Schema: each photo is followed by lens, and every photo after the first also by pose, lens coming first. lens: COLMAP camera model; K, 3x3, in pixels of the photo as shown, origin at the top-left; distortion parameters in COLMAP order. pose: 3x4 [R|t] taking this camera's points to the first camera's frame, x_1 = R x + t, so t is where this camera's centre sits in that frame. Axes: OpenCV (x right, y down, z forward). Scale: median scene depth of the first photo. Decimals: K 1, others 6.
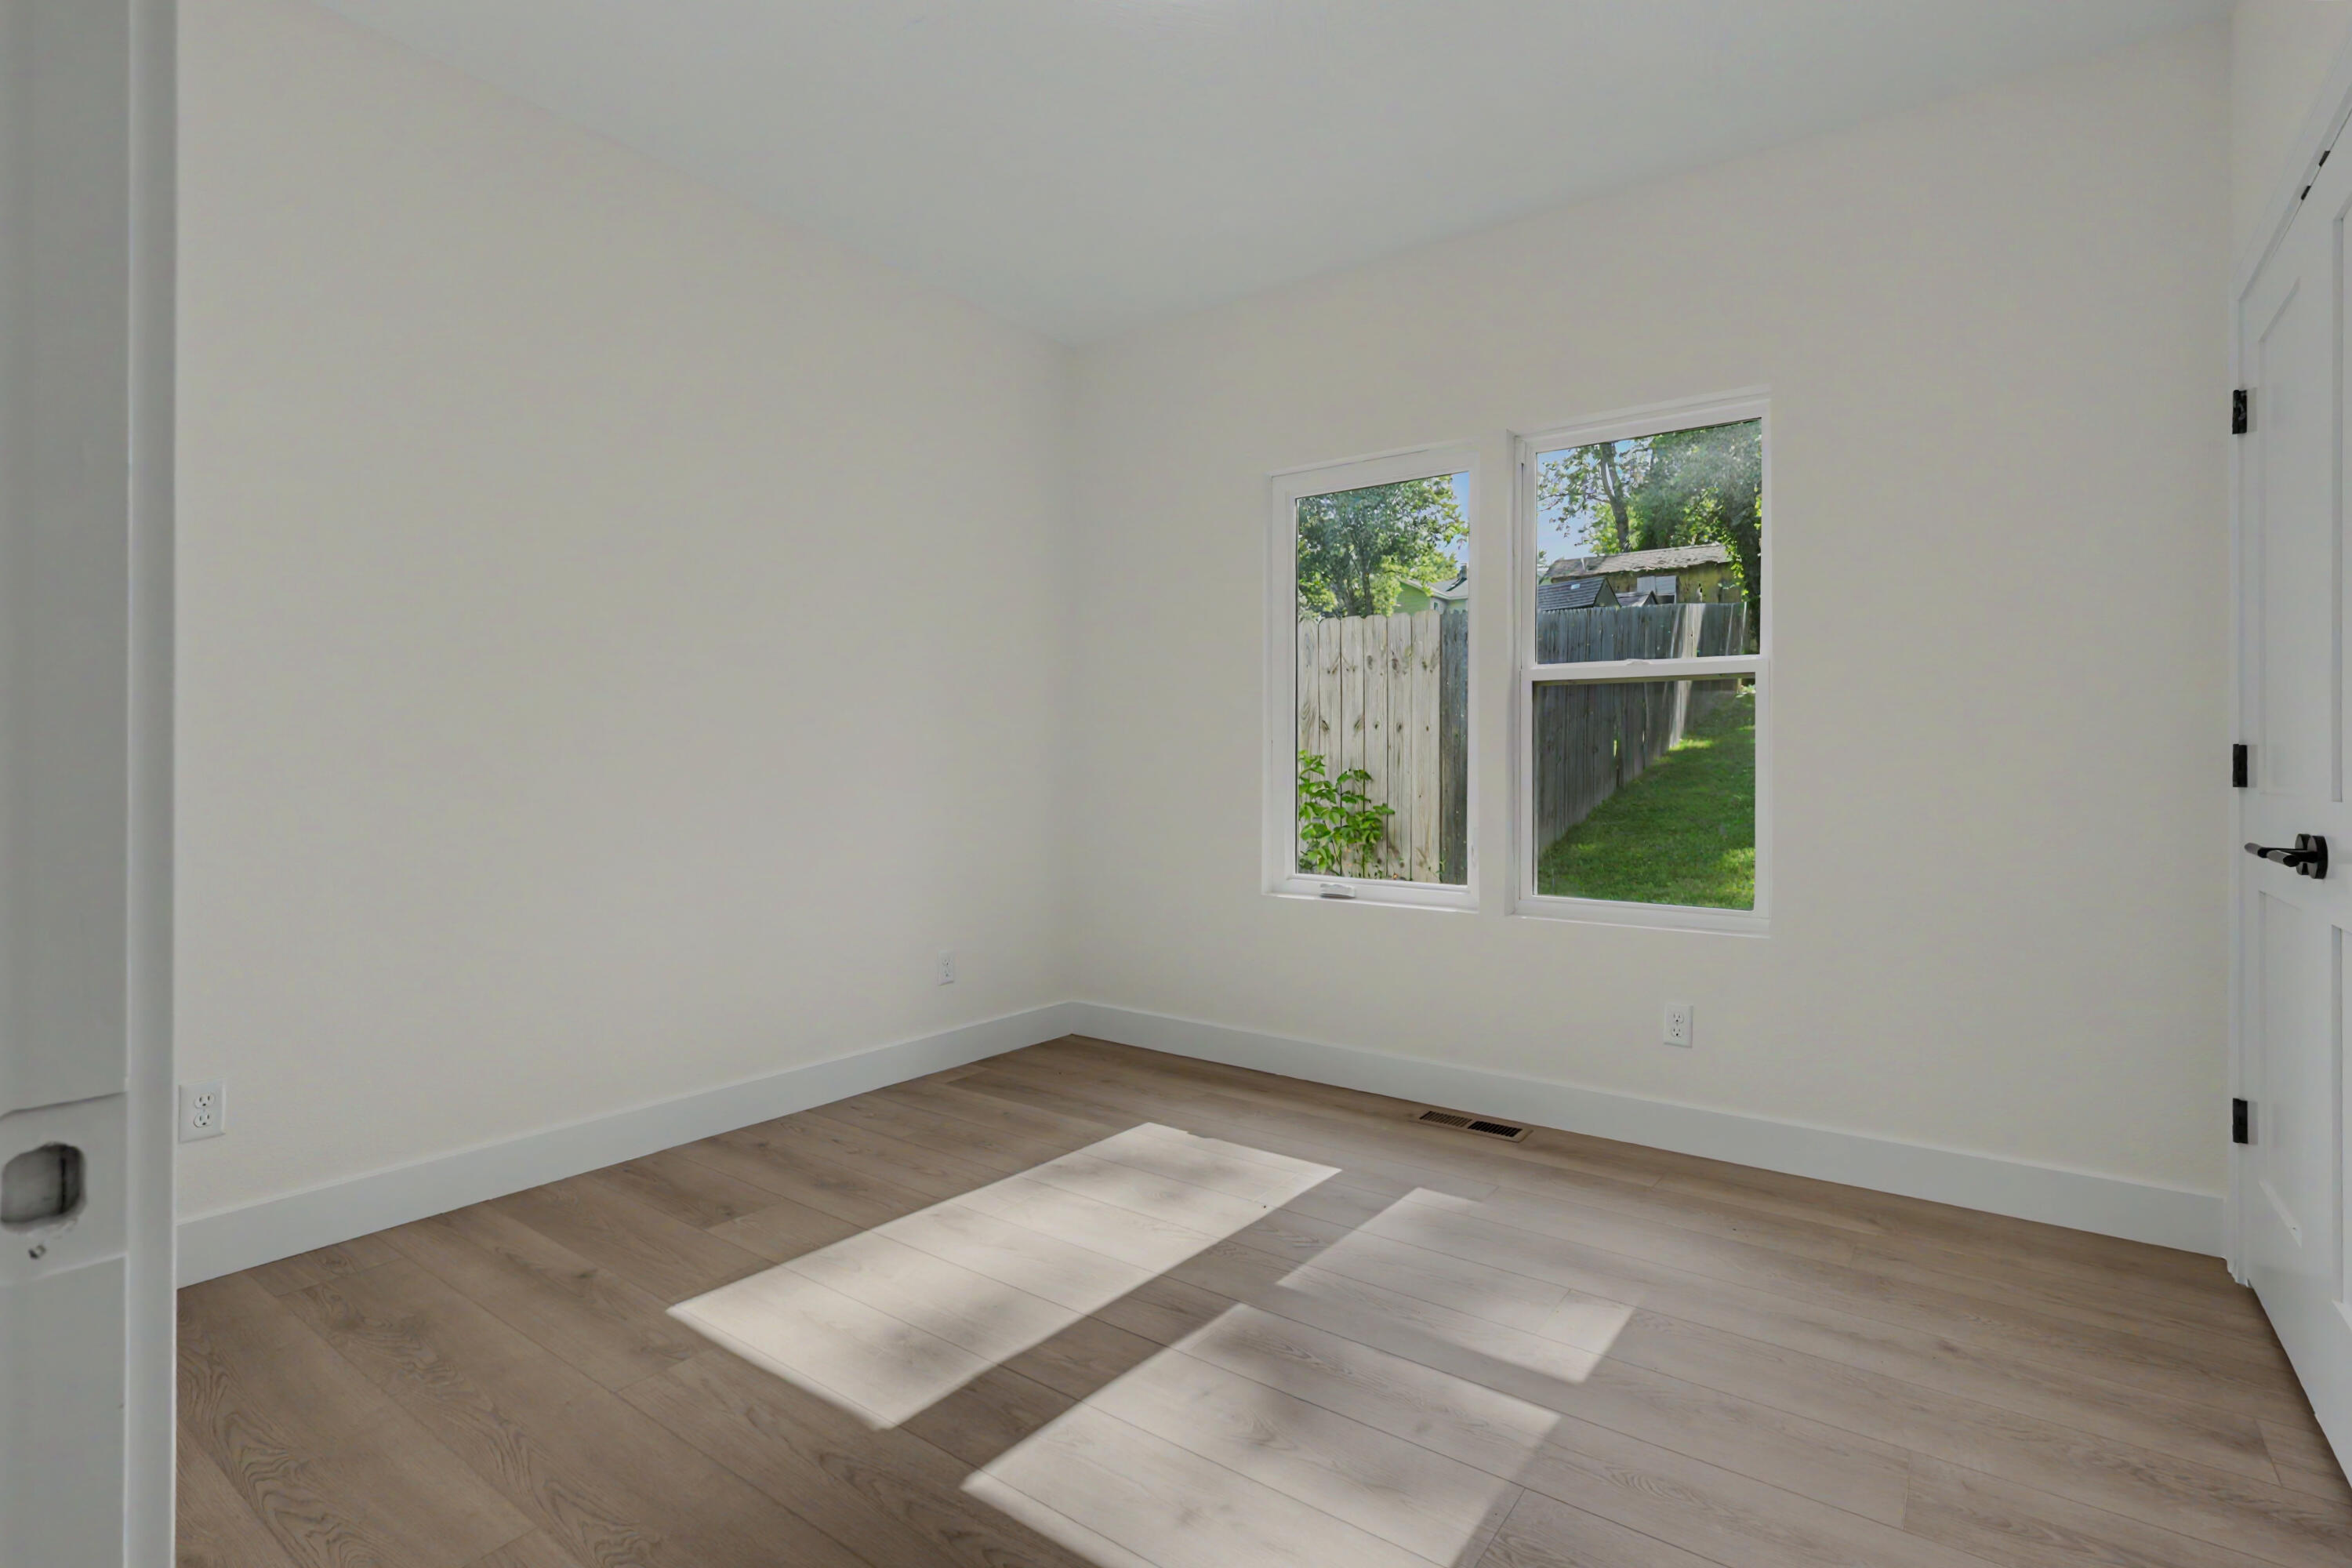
lens RADIAL K [[1120.8, 0, 1170.7], [0, 1120.8, 774.4], [0, 0, 1]] dist [0.001209, 0.000095]
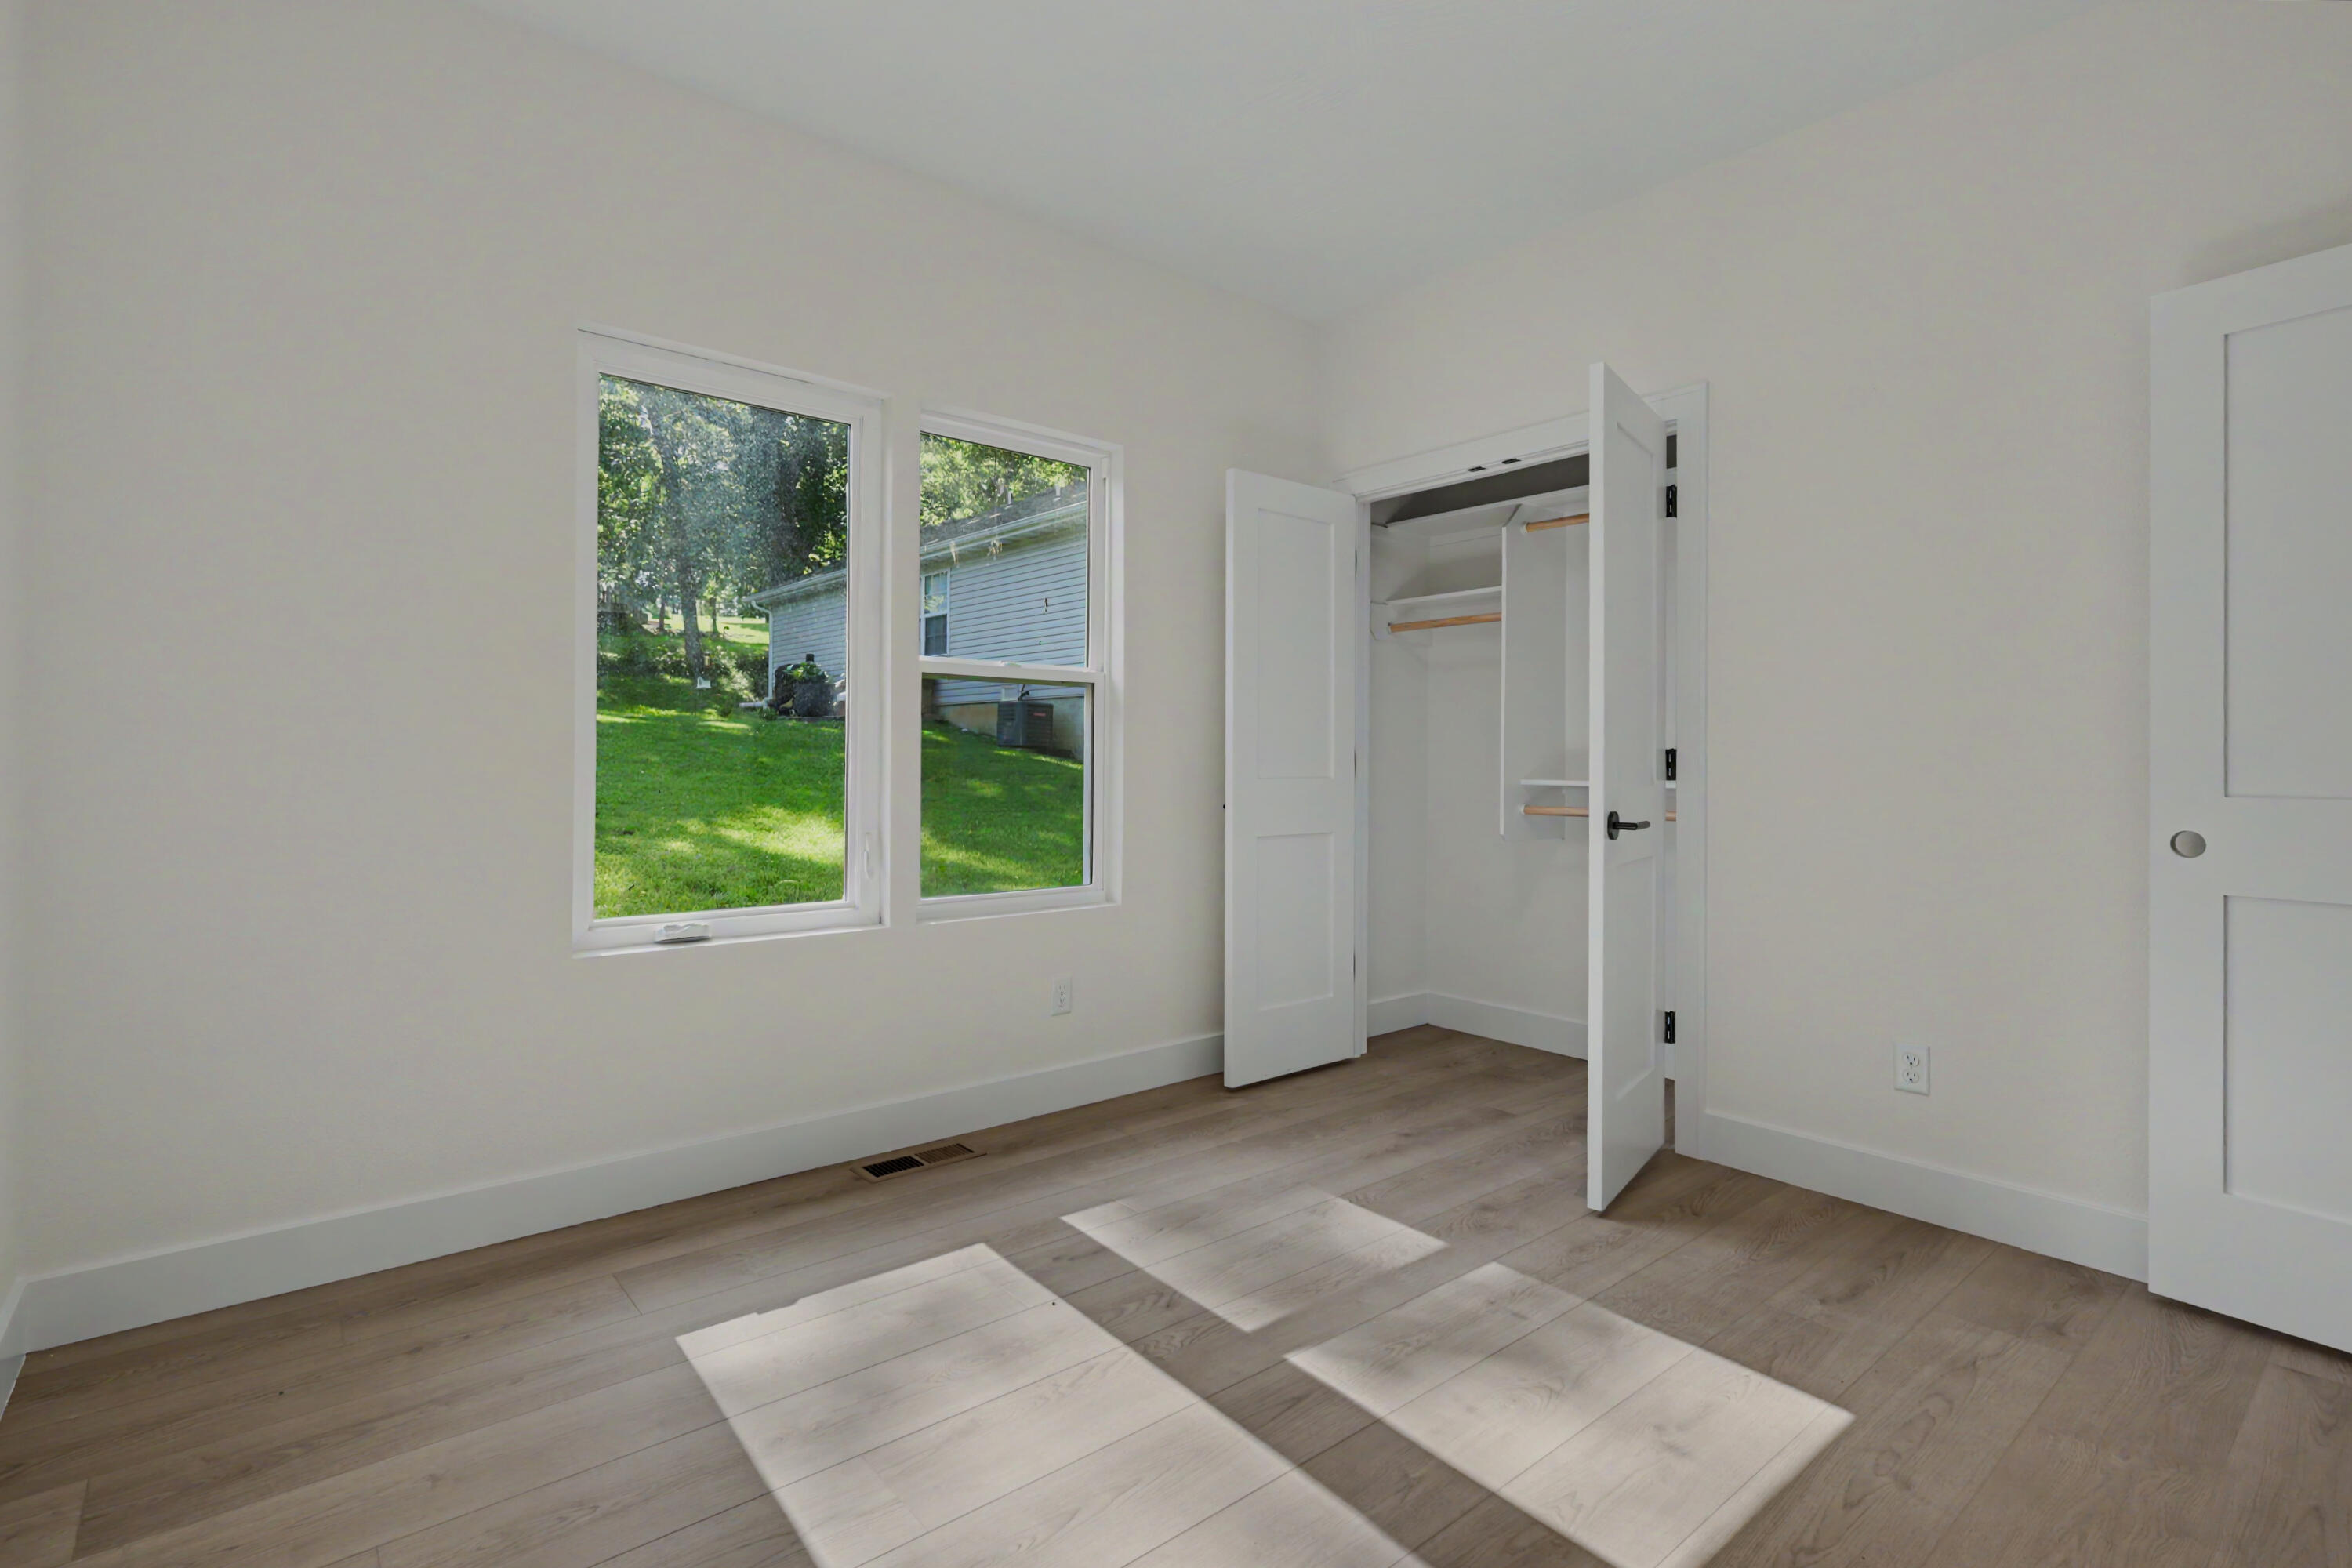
lens RADIAL K [[1120.8, 0, 1170.7], [0, 1120.8, 774.4], [0, 0, 1]] dist [0.001209, 0.000095]
pose [[0.229835, -0.011570, 0.973161, -0.613477], [0.002215, 0.999933, 0.011365, -0.009837], [-0.973227, -0.000456, 0.229845, 0.647334]]
